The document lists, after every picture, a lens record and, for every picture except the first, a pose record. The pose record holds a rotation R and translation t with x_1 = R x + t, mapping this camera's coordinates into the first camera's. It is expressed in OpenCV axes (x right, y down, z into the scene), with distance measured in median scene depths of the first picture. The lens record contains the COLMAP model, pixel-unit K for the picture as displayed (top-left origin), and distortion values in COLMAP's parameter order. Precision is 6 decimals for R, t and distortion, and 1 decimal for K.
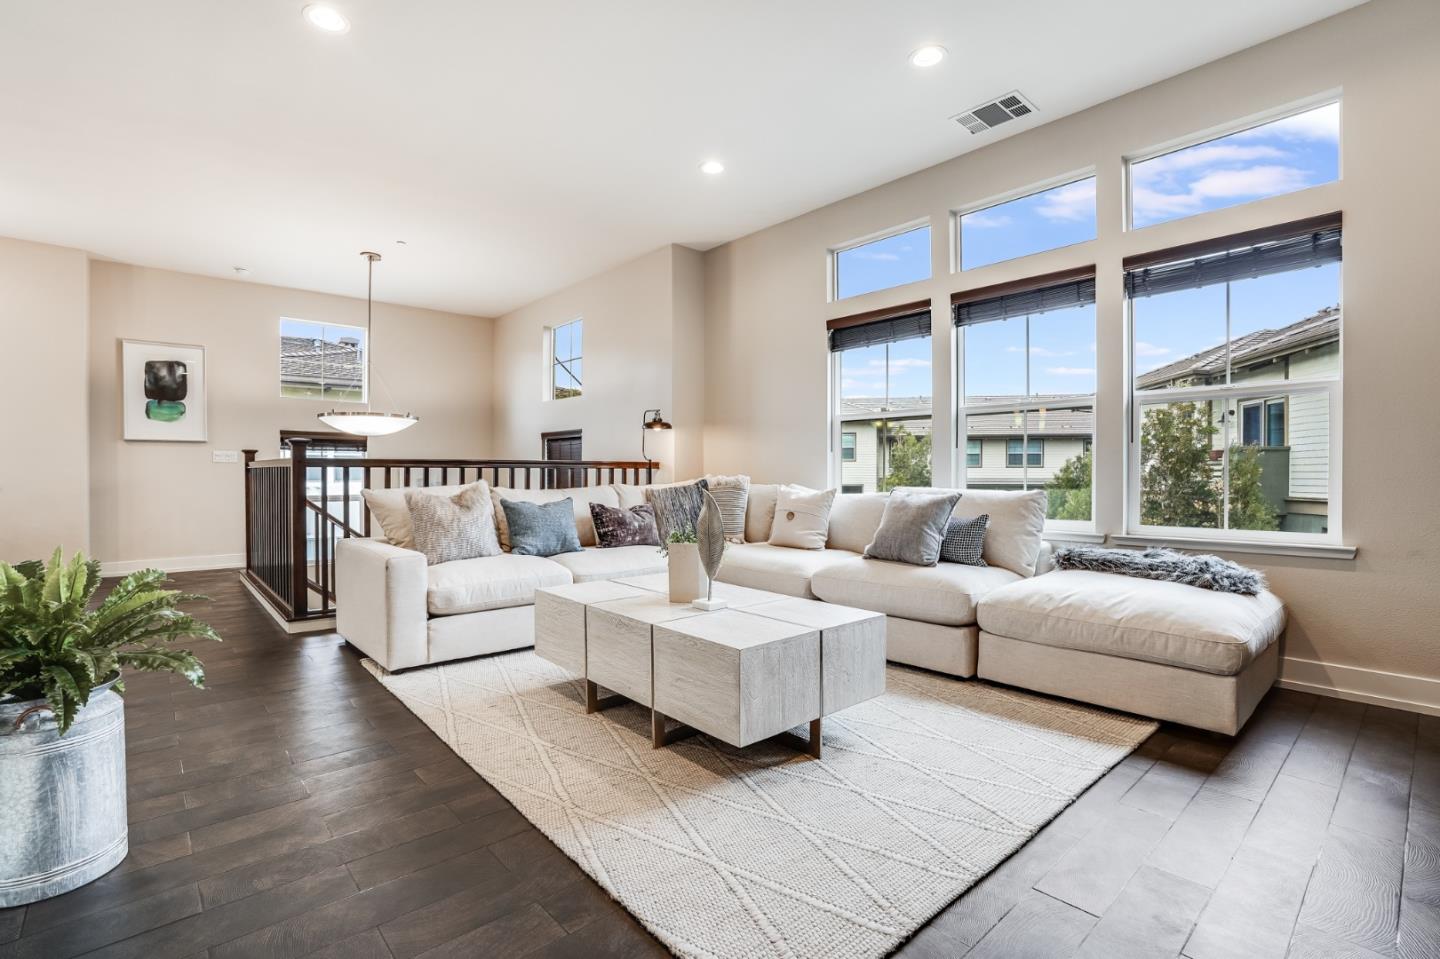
lens RADIAL K [[667.9, 0, 716.1], [0, 667.9, 481.3], [0, 0, 1]] dist [-0.054478, 0.020346]
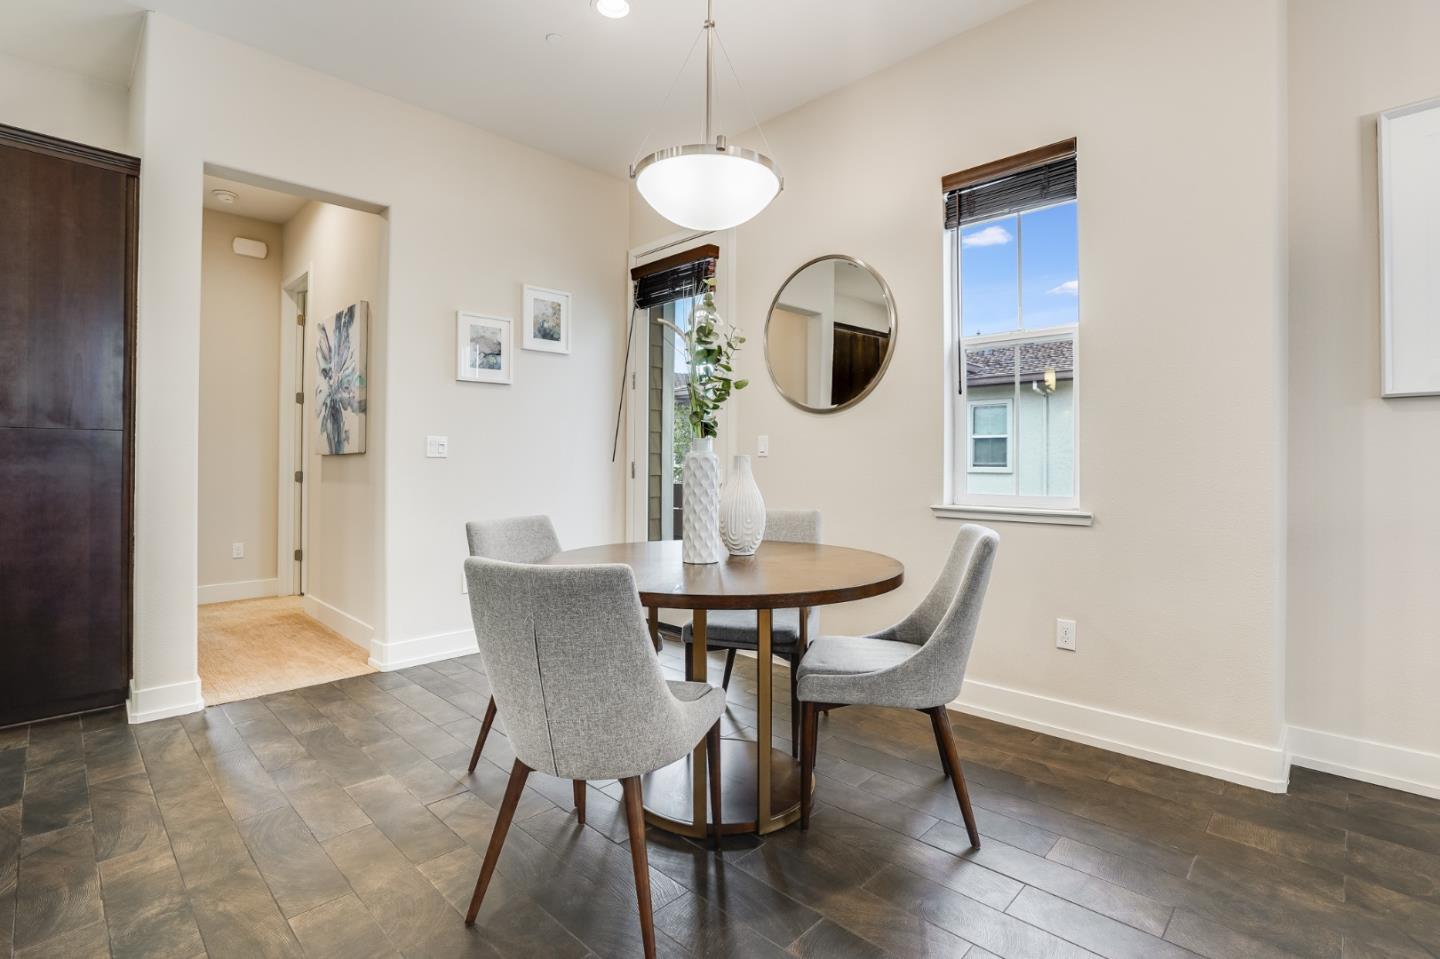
lens RADIAL K [[666.1, 0, 719.5], [0, 666.1, 454.3], [0, 0, 1]] dist [0.000328, 0.000275]
pose [[0.056109, -0.000550, -0.998425, -0.576006], [-0.016961, 0.999855, -0.001504, -0.027345], [0.998281, 0.017018, 0.056091, 0.623278]]
